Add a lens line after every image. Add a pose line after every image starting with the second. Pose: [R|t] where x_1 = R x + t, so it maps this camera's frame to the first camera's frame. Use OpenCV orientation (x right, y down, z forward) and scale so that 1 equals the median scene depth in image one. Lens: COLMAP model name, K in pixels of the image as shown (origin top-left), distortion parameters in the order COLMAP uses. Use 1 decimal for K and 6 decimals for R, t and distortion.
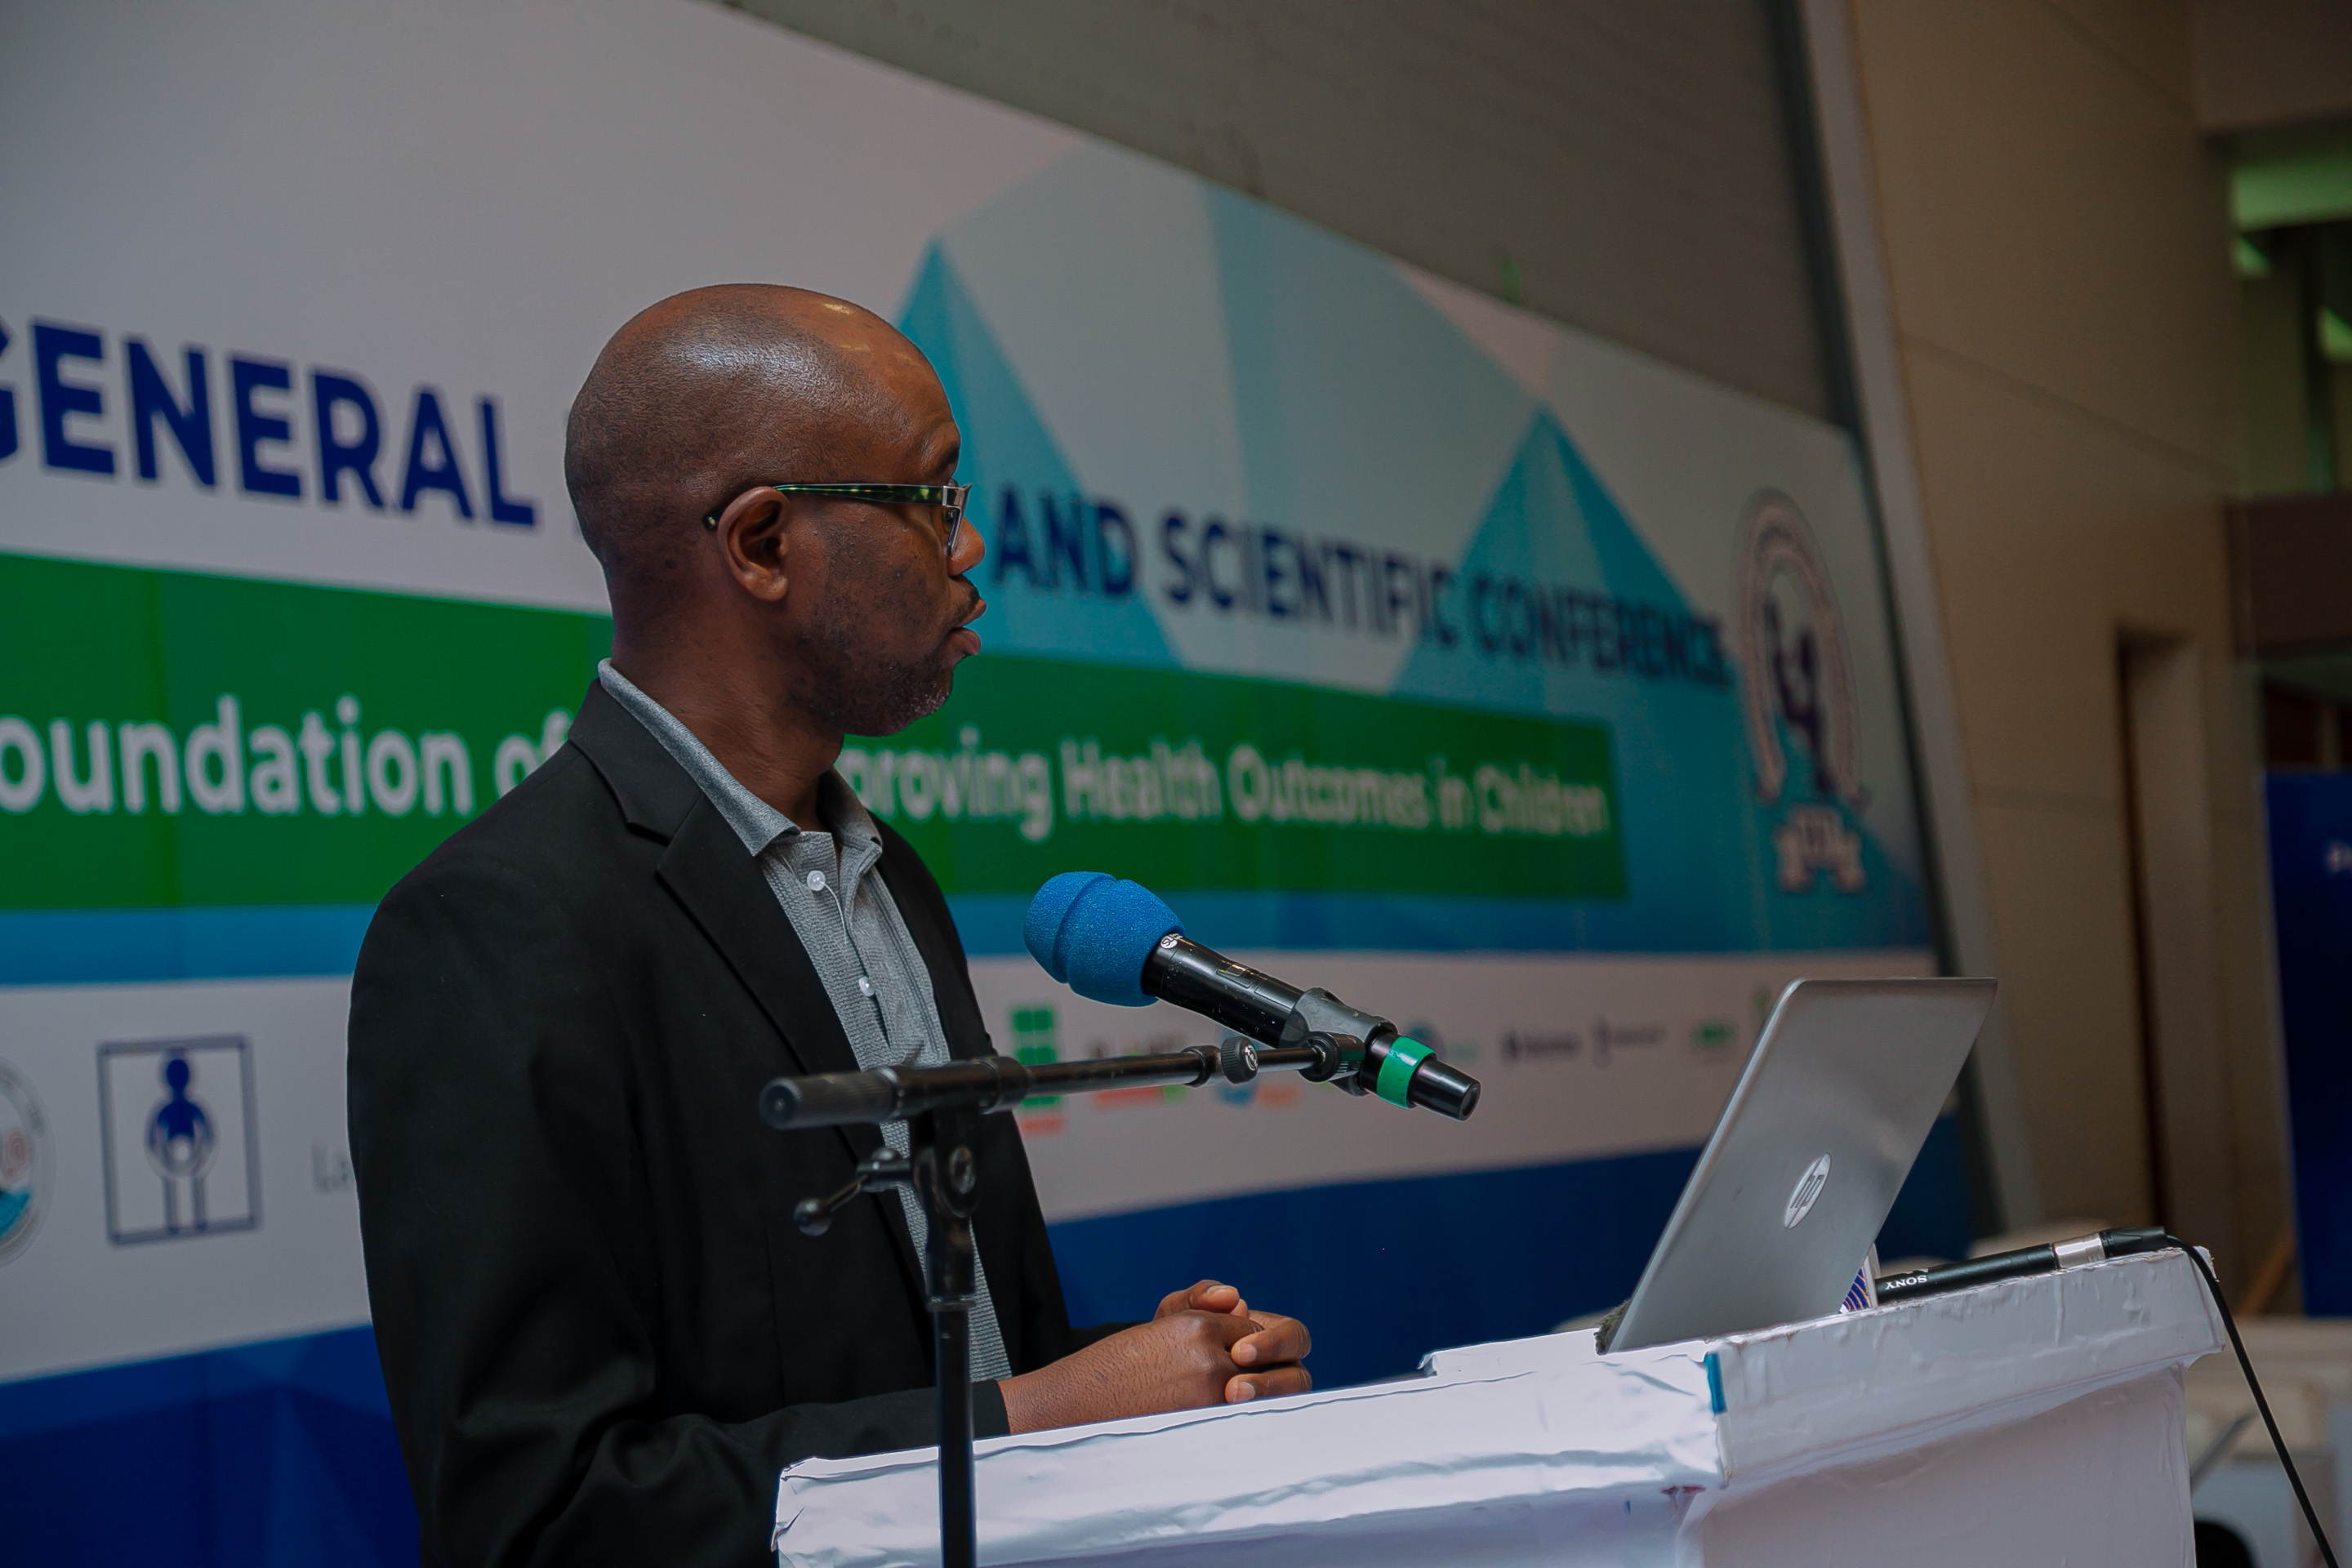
lens RADIAL K [[4581.5, 0, 1167.7], [0, 4581.5, 787.8], [0, 0, 1]] dist [0.307784, 0.000000]
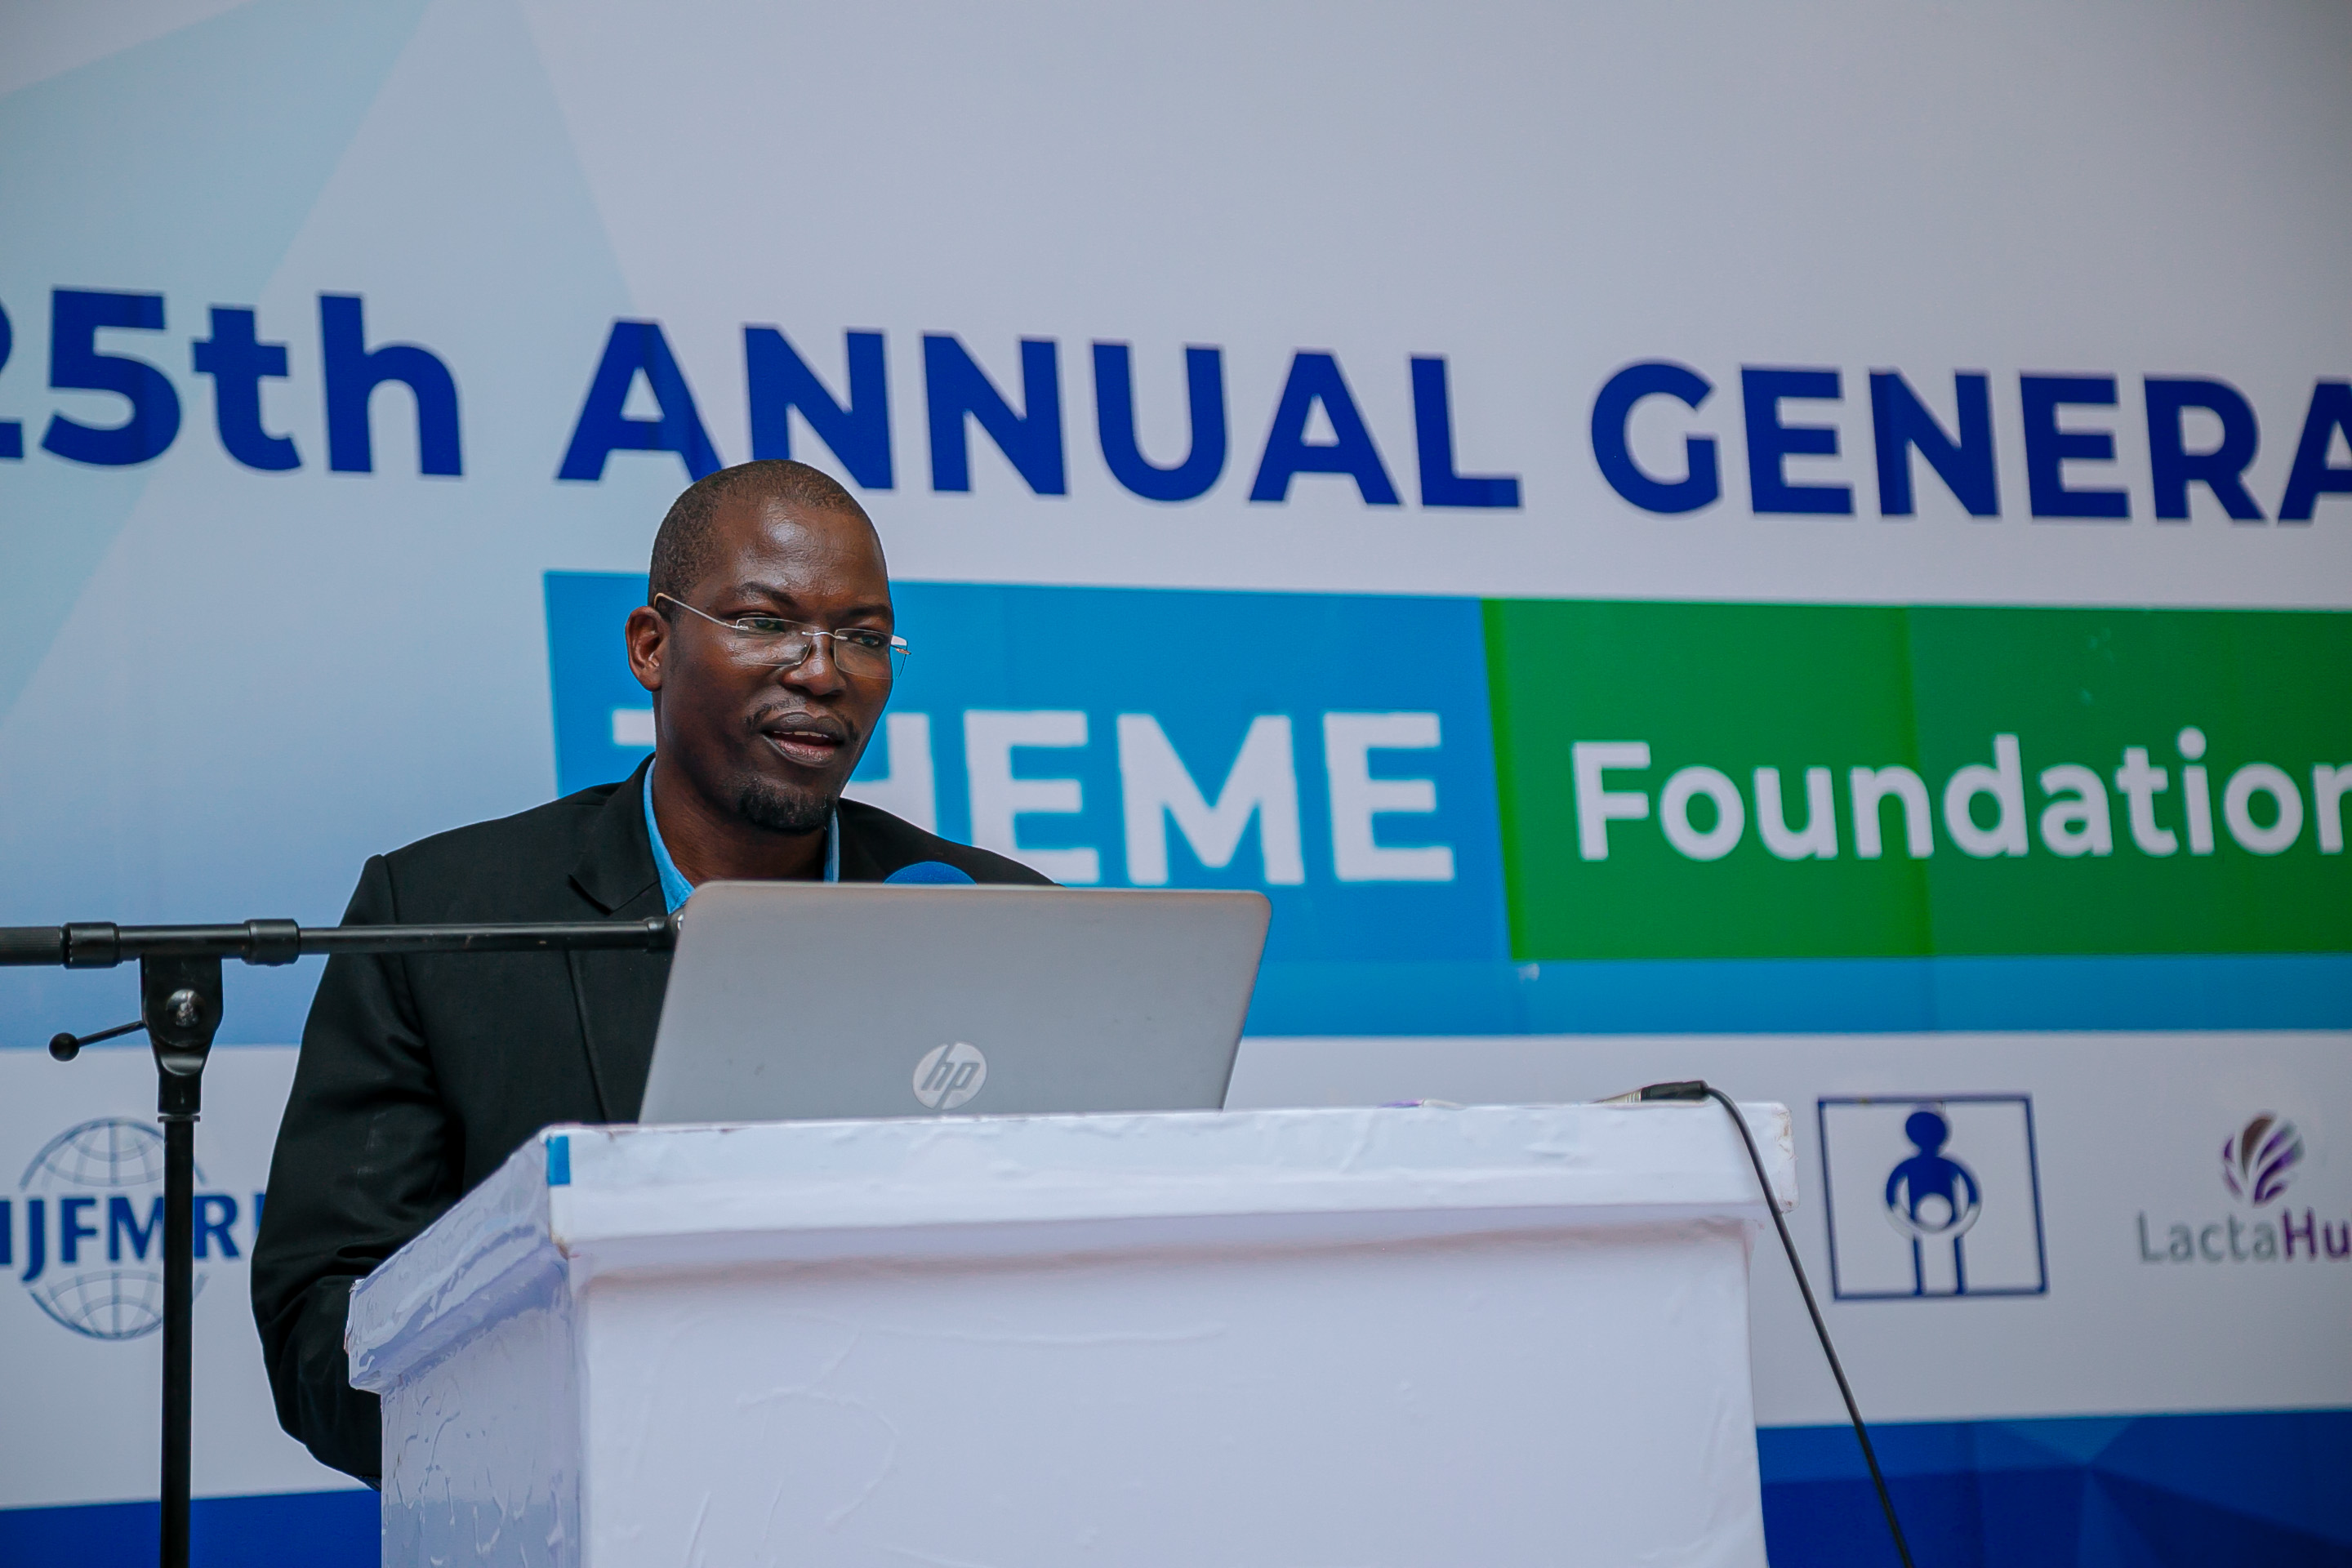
lens RADIAL K [[5585.4, 0, 1155.5], [0, 5585.4, 789.5], [0, 0, 1]] dist [0.475537, 0.000000]
pose [[0.765160, -0.059963, -0.641042, 0.397332], [0.039653, 0.998152, -0.046037, 0.037246], [0.642618, 0.009807, 0.766124, 0.006628]]
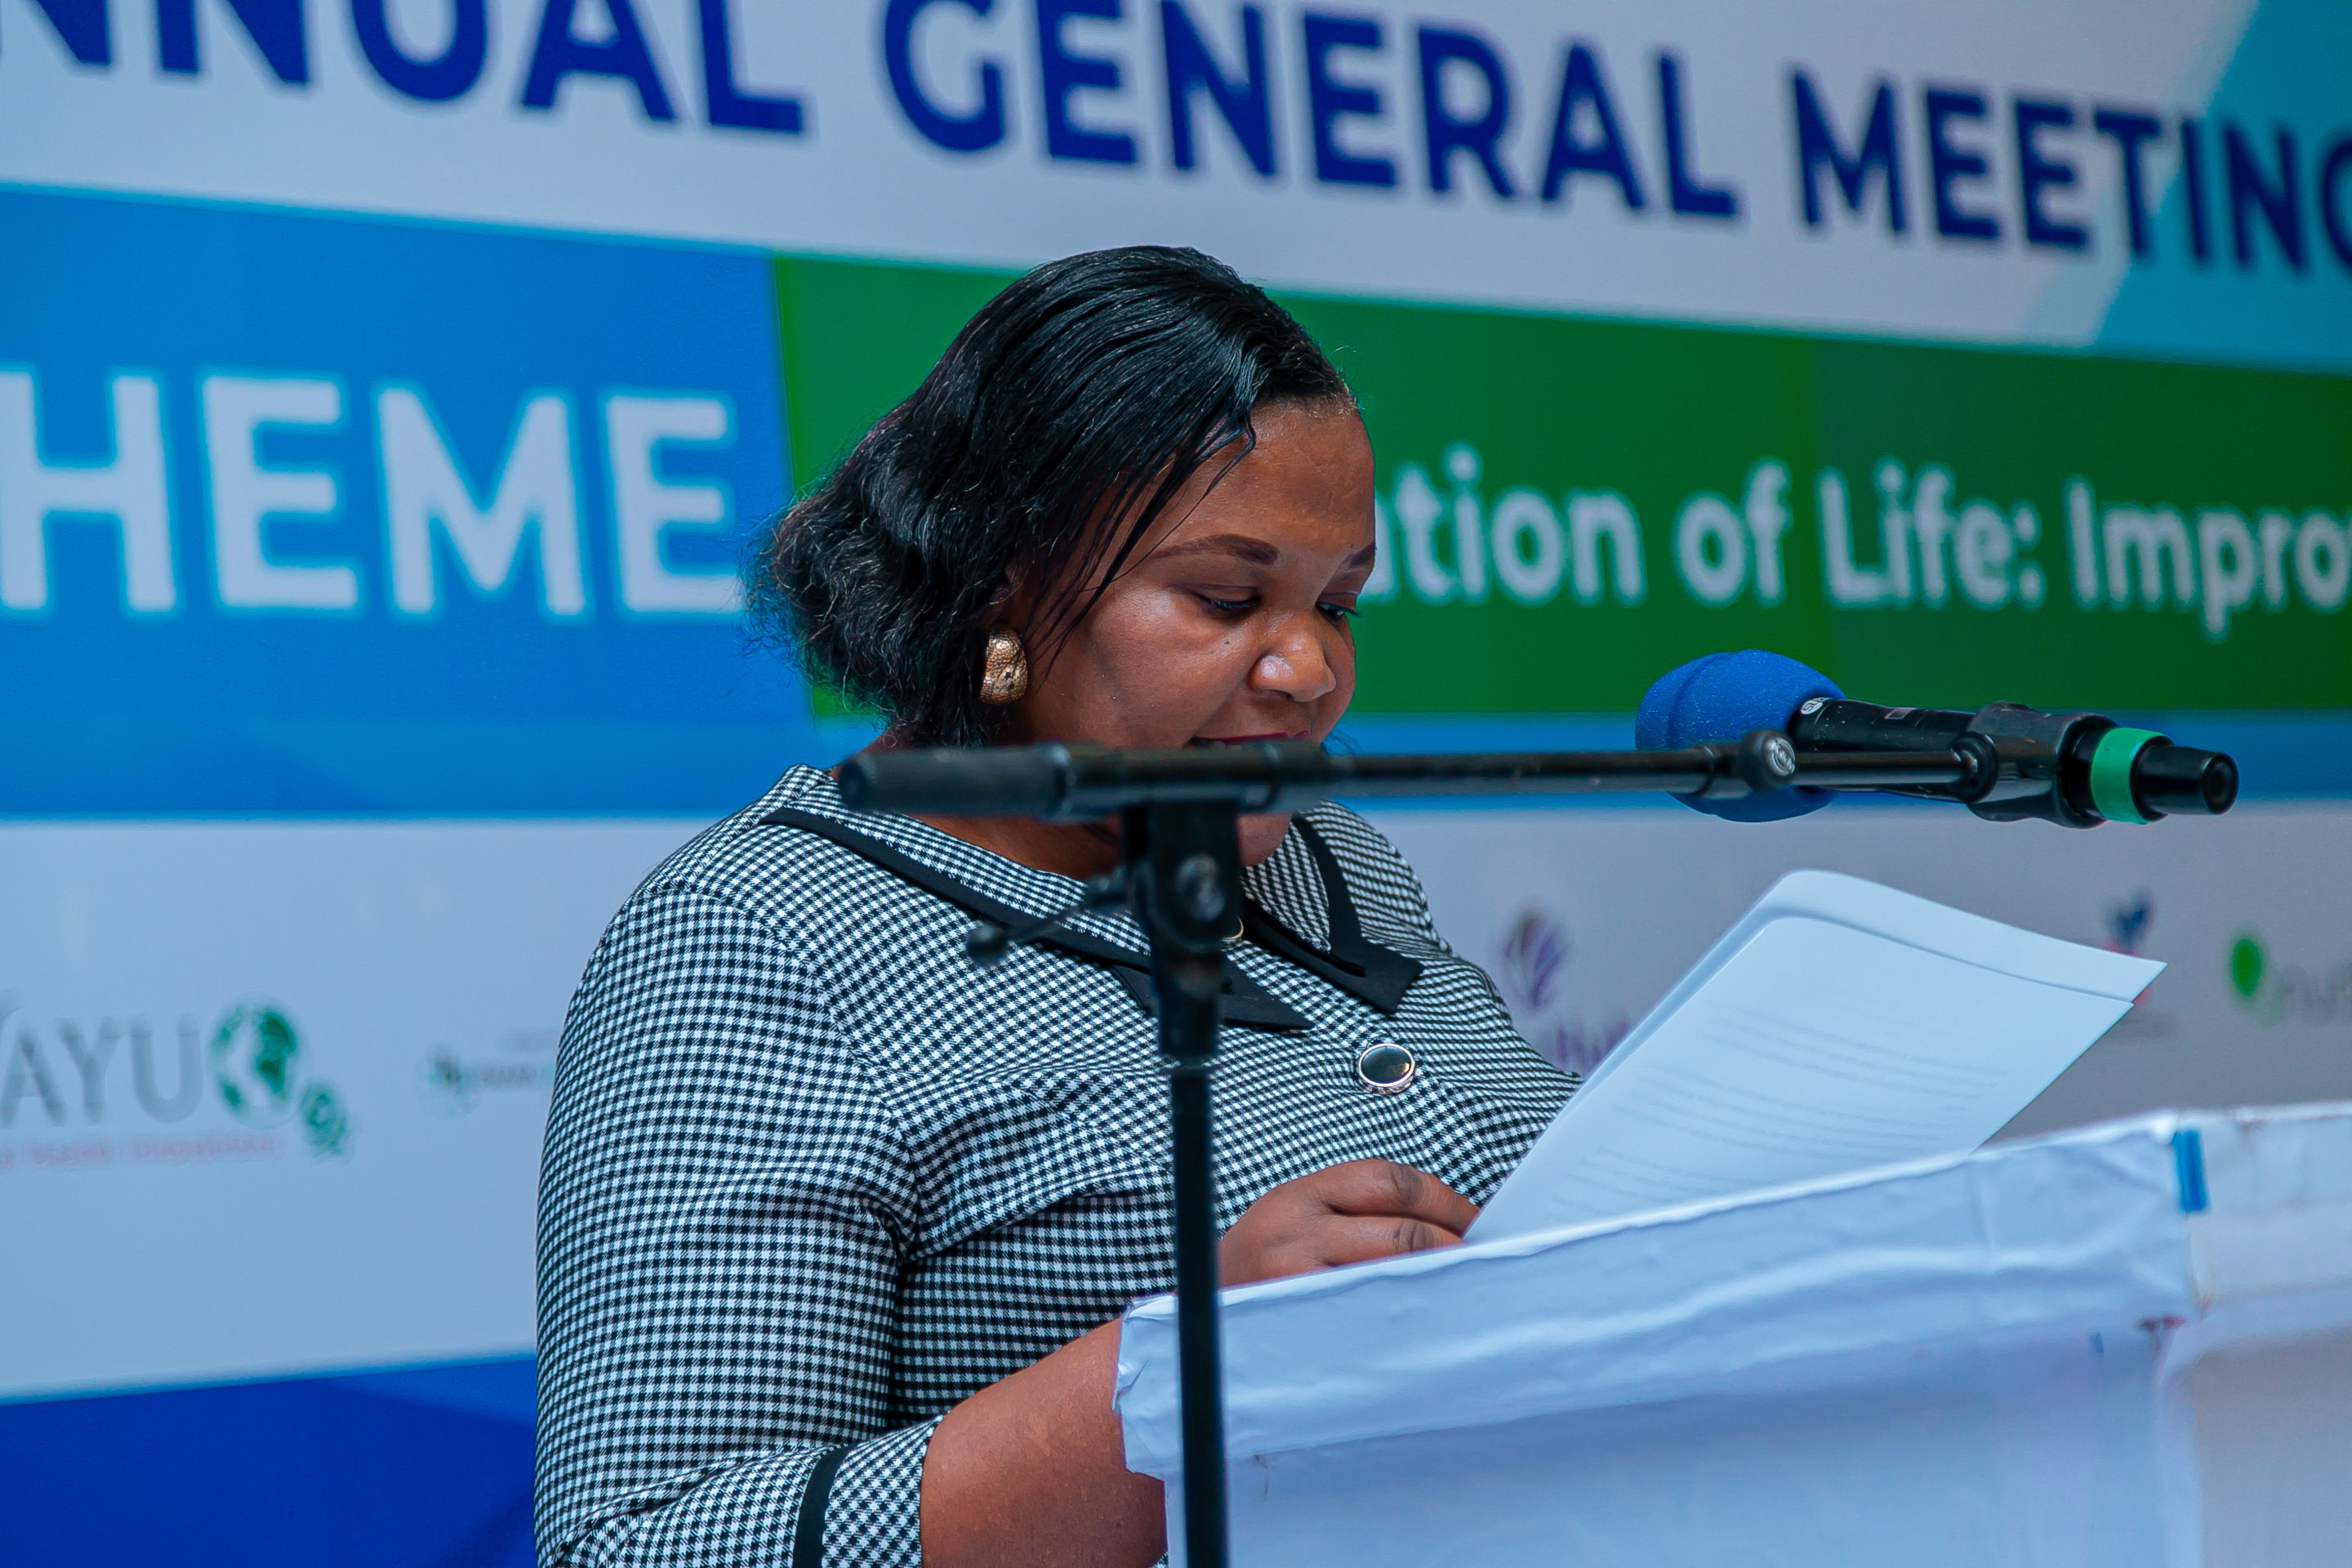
lens RADIAL K [[6091.1, 0, 1137.1], [0, 6091.1, 780.1], [0, 0, 1]] dist [0.021653, 0.000000]
pose [[0.949233, -0.014192, -0.314255, 0.090546], [0.020728, 0.999633, 0.017468, 0.017315], [0.313891, -0.023095, 0.949178, 0.024314]]
